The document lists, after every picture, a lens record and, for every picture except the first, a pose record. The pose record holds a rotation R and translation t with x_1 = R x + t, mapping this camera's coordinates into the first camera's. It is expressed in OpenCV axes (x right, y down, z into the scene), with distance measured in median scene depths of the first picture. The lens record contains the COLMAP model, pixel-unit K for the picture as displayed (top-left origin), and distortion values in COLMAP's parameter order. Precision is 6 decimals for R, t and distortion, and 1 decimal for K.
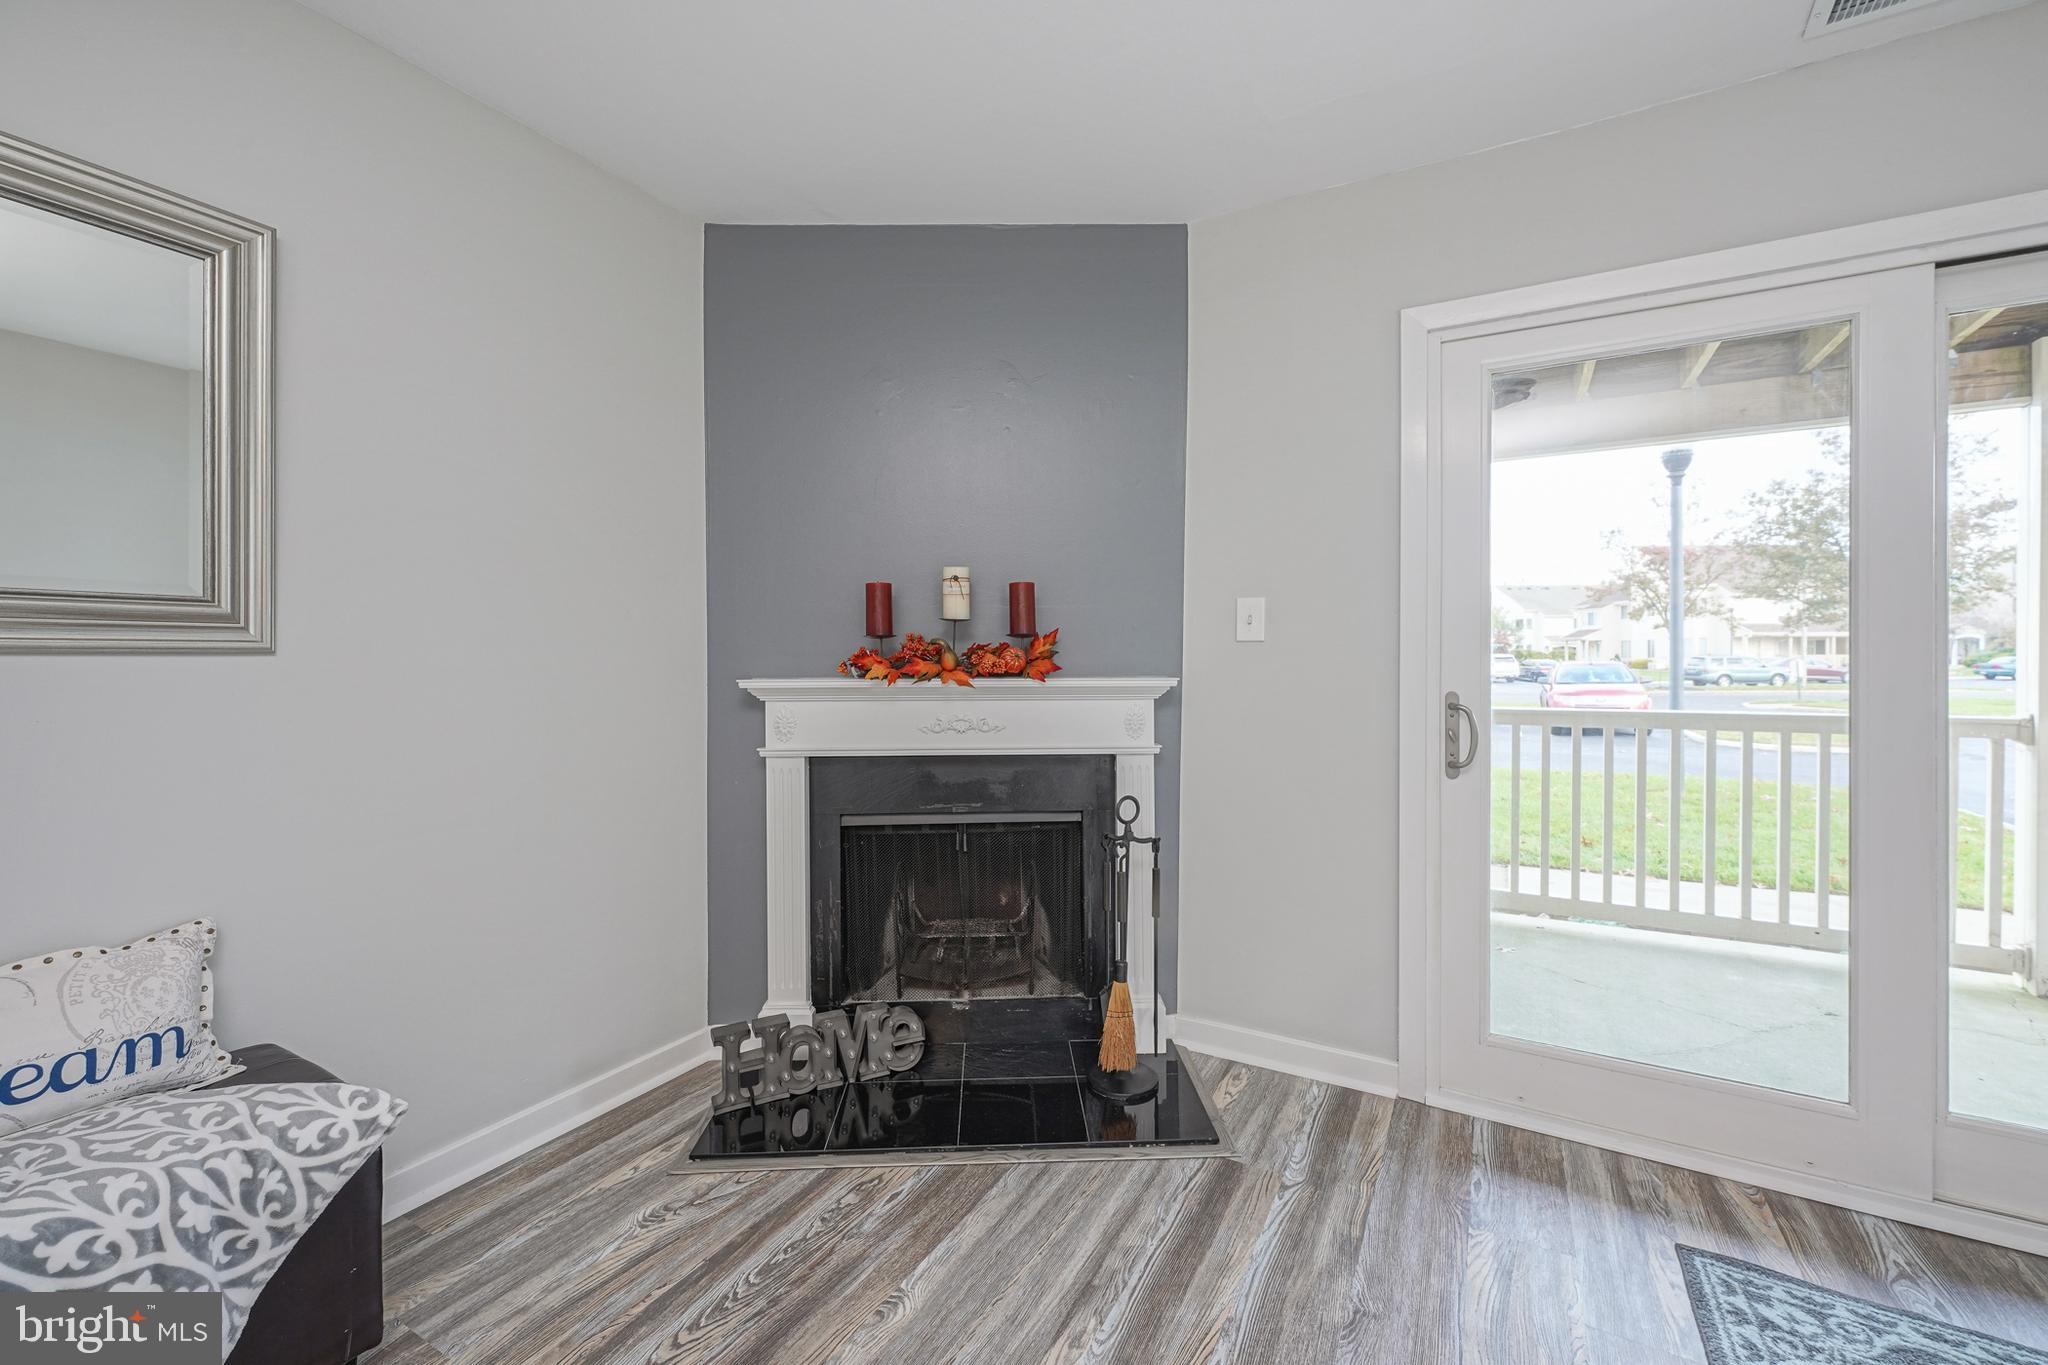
lens RADIAL K [[839.4, 0, 1033.3], [0, 839.4, 664.6], [0, 0, 1]] dist [-0.000667, -0.000145]
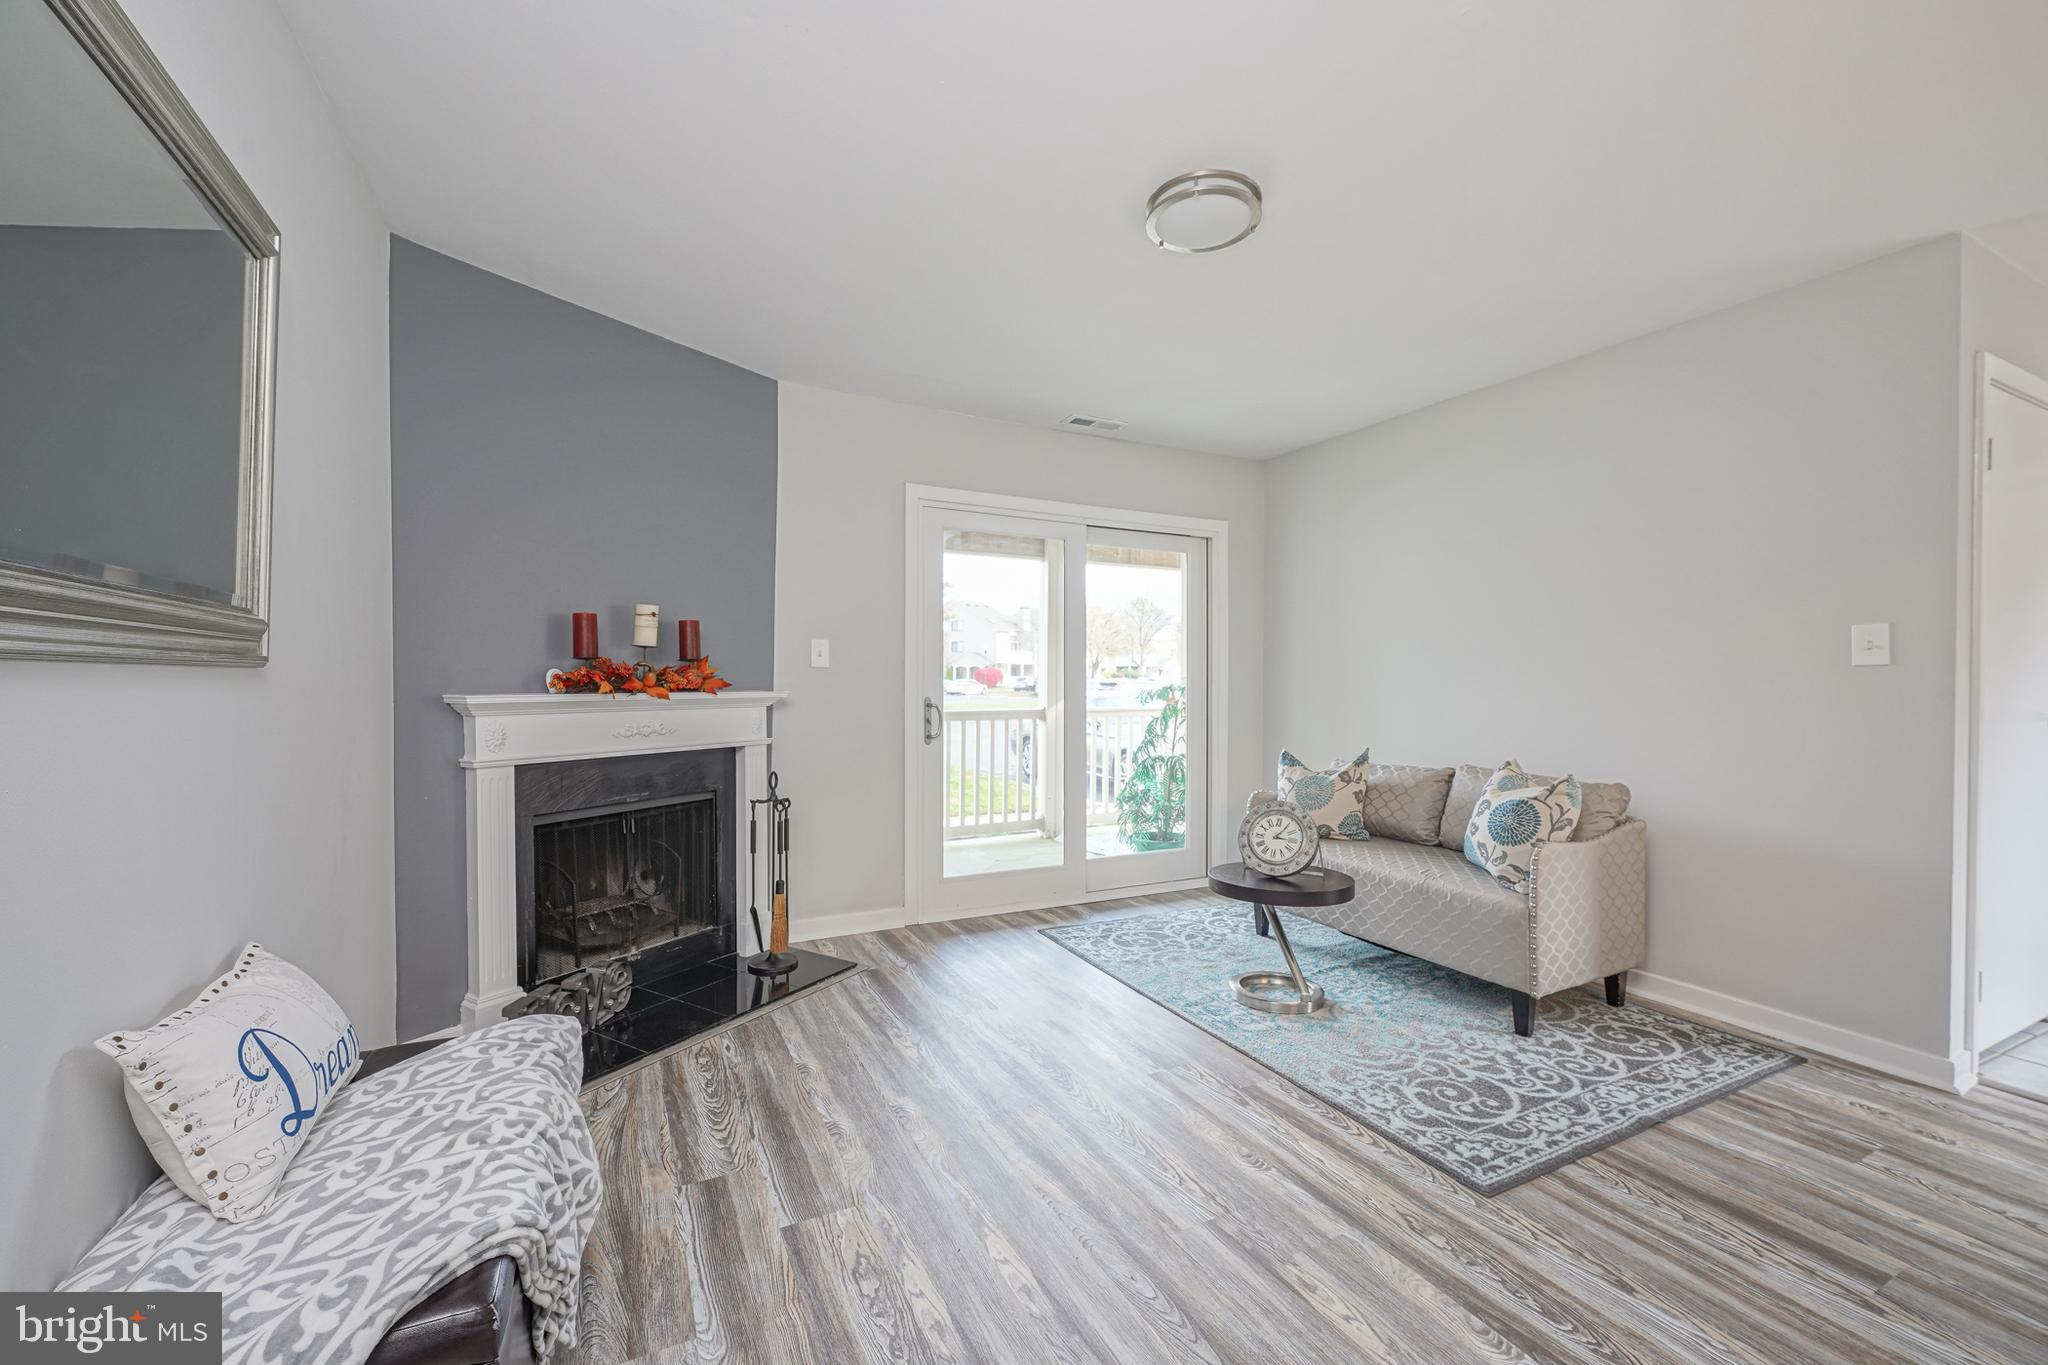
lens RADIAL K [[856.1, 0, 1038.1], [0, 856.1, 692.1], [0, 0, 1]] dist [-0.000453, 0.000293]
pose [[0.531354, -0.006140, 0.847127, -0.883331], [-0.000528, 0.999971, 0.007579, 0.005085], [-0.847149, -0.004474, 0.531336, -0.187595]]
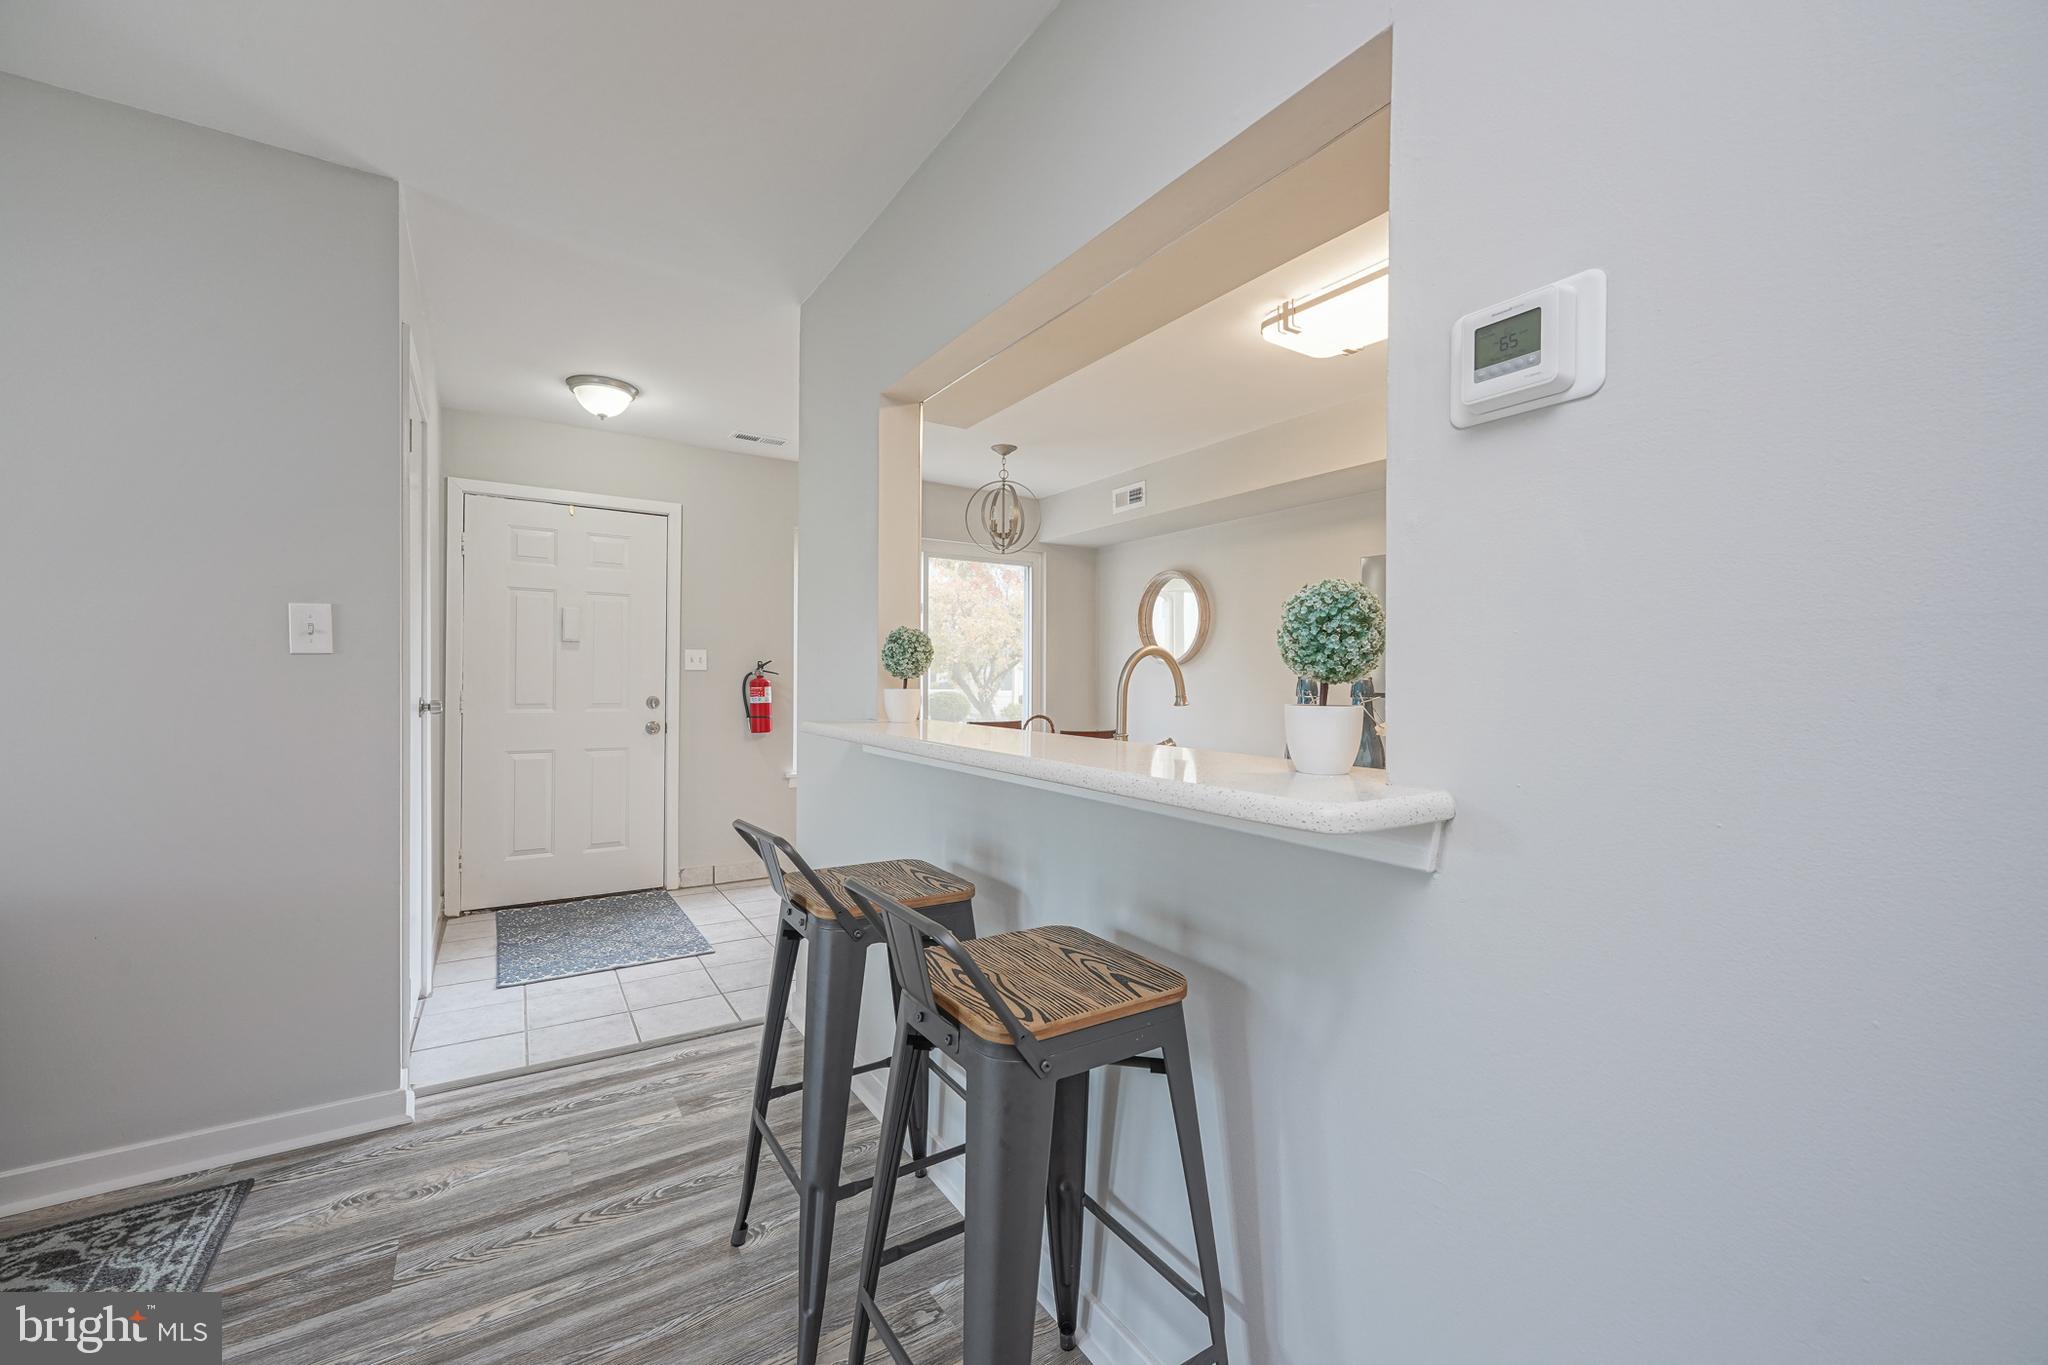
lens RADIAL K [[817.3, 0, 962.6], [0, 817.3, 684.9], [0, 0, 1]] dist [-0.001317, -0.000256]
pose [[-0.888369, -0.006612, 0.459083, -0.424318], [-0.001197, 0.999926, 0.012086, 0.000614], [-0.459129, 0.010187, -0.888311, -0.073022]]
